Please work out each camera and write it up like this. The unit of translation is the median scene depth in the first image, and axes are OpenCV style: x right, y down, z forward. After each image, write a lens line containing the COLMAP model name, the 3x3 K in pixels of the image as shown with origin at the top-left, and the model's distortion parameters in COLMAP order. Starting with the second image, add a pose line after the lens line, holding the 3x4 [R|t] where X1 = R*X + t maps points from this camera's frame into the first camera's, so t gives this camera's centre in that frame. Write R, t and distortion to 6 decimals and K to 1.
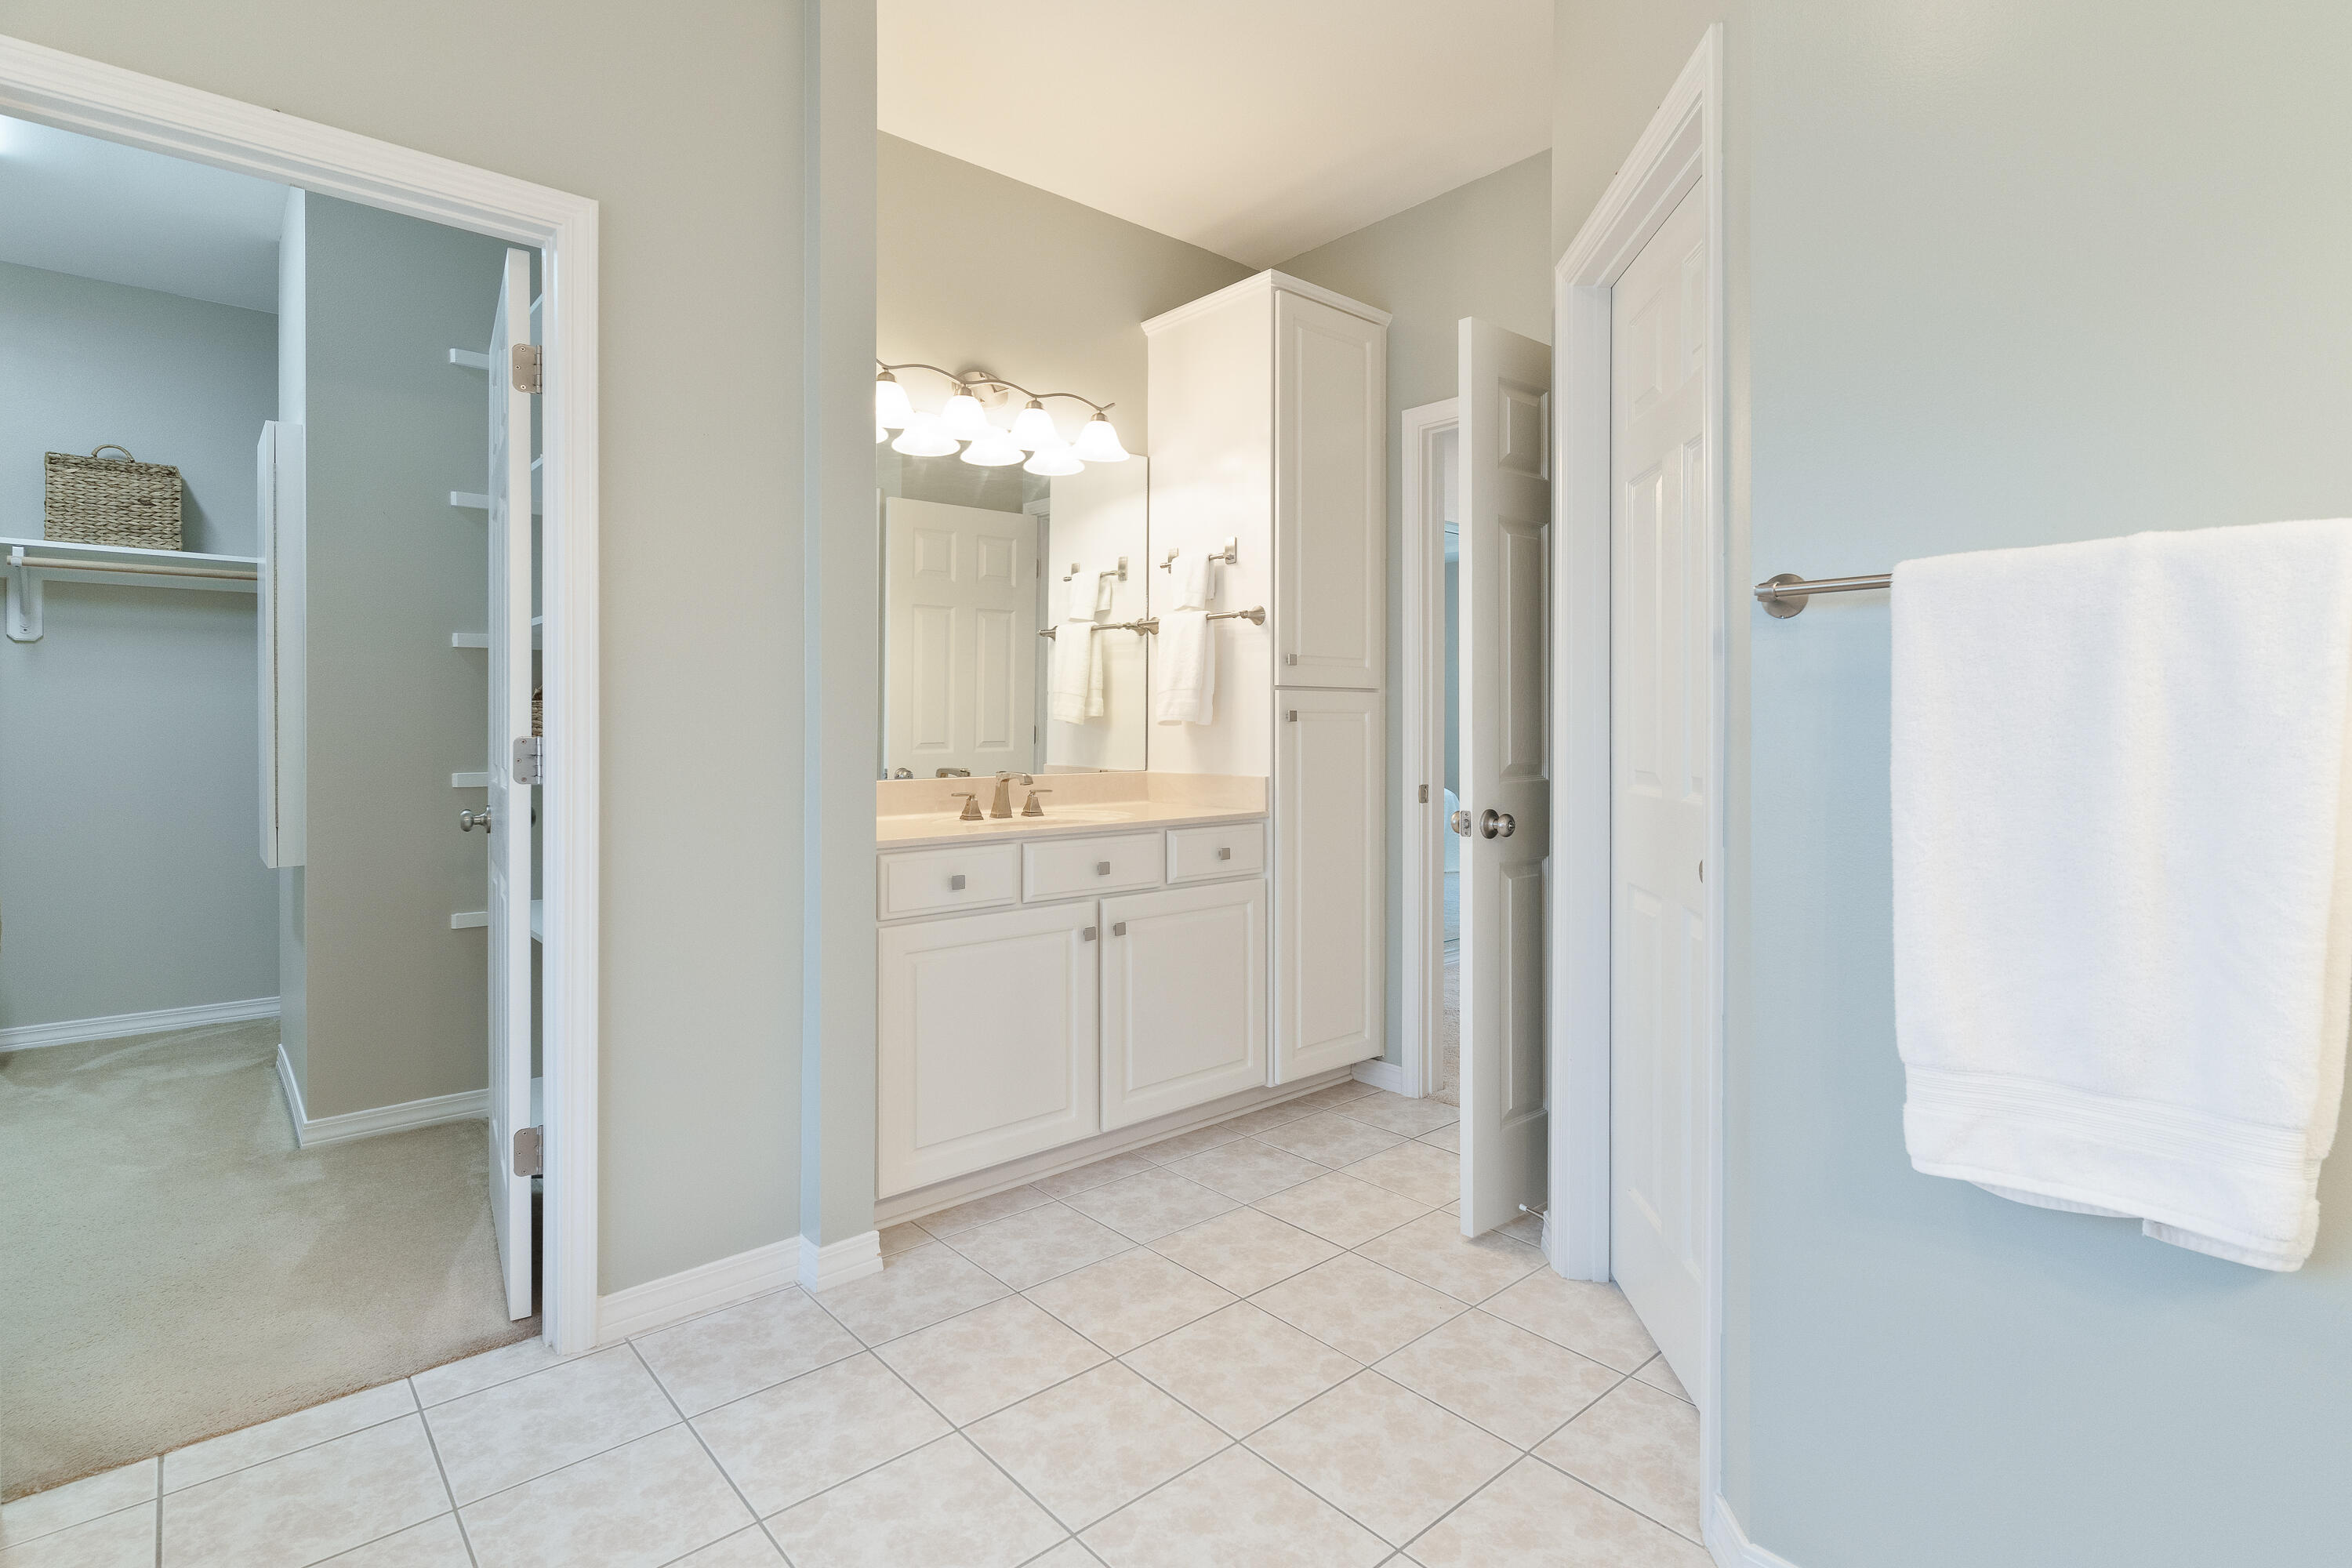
lens RADIAL K [[1134.5, 0, 1171.6], [0, 1134.5, 771.1], [0, 0, 1]] dist [0.006202, 0.000632]
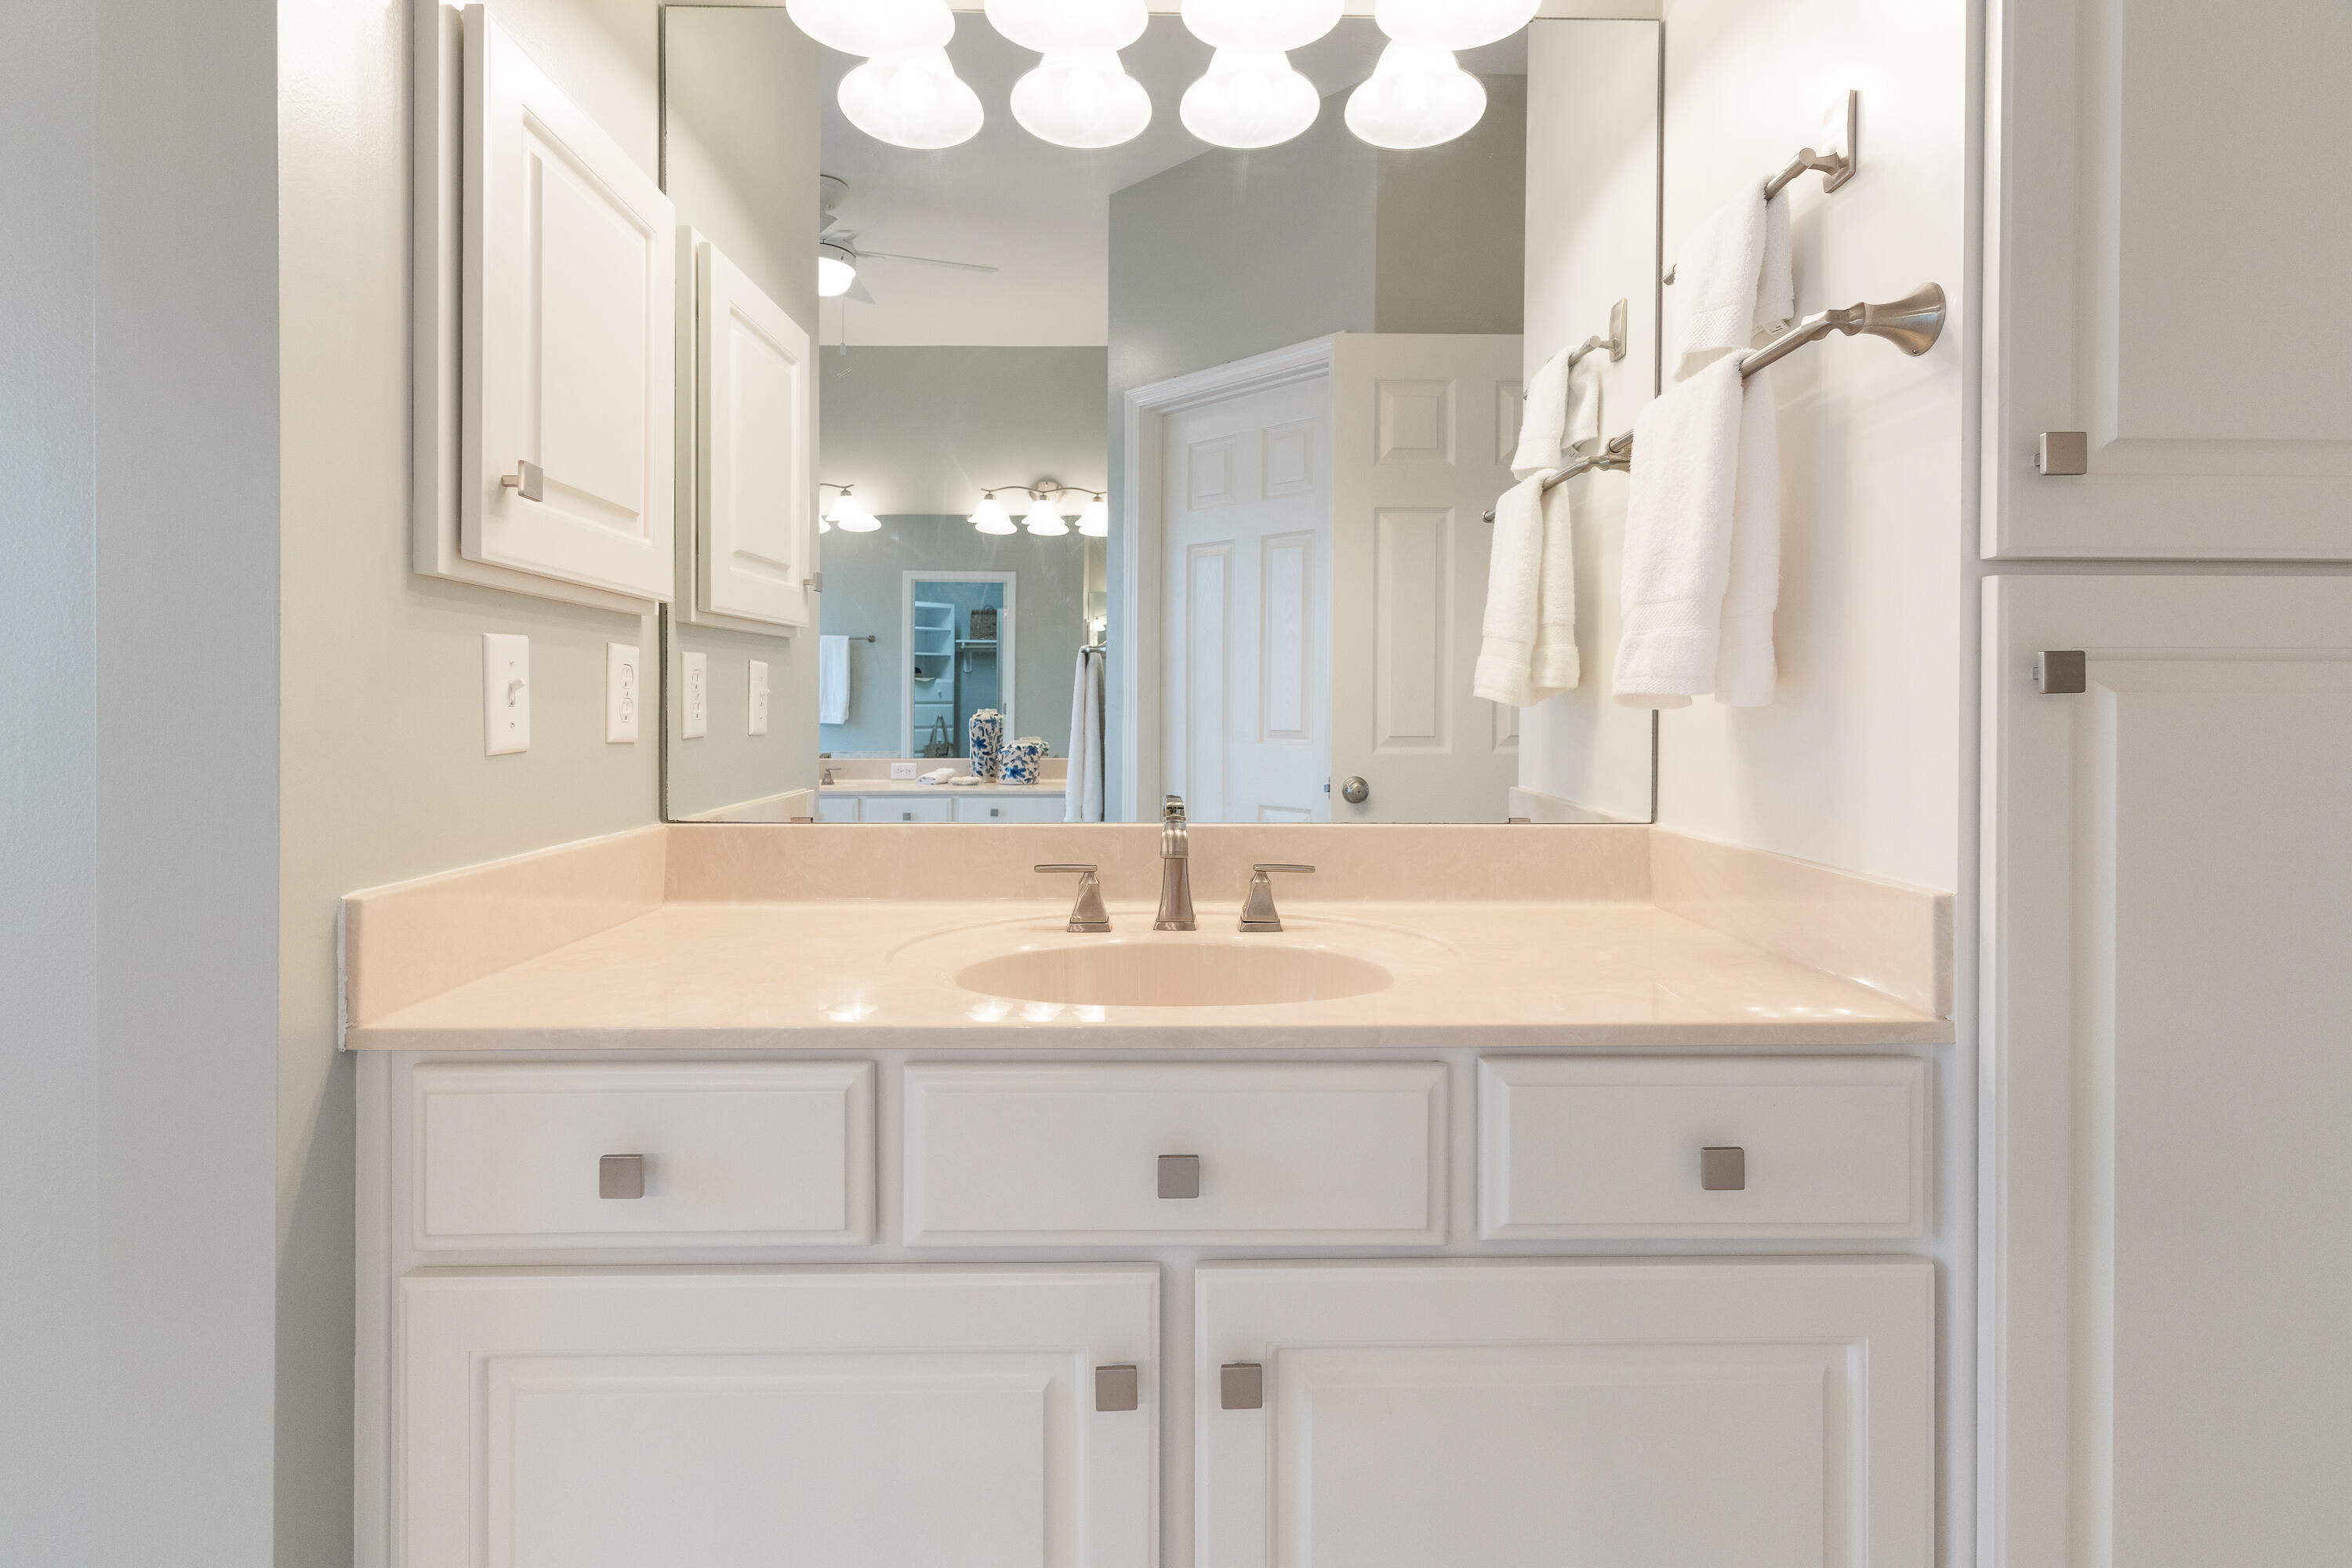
lens RADIAL K [[1134.5, 0, 1193.3], [0, 1134.5, 725.7], [0, 0, 1]] dist [0.006202, 0.000632]
pose [[0.771808, 0.012937, -0.635725, 0.118605], [-0.027628, 0.999531, -0.013203, -0.027493], [0.635256, 0.027754, 0.771803, 0.672036]]
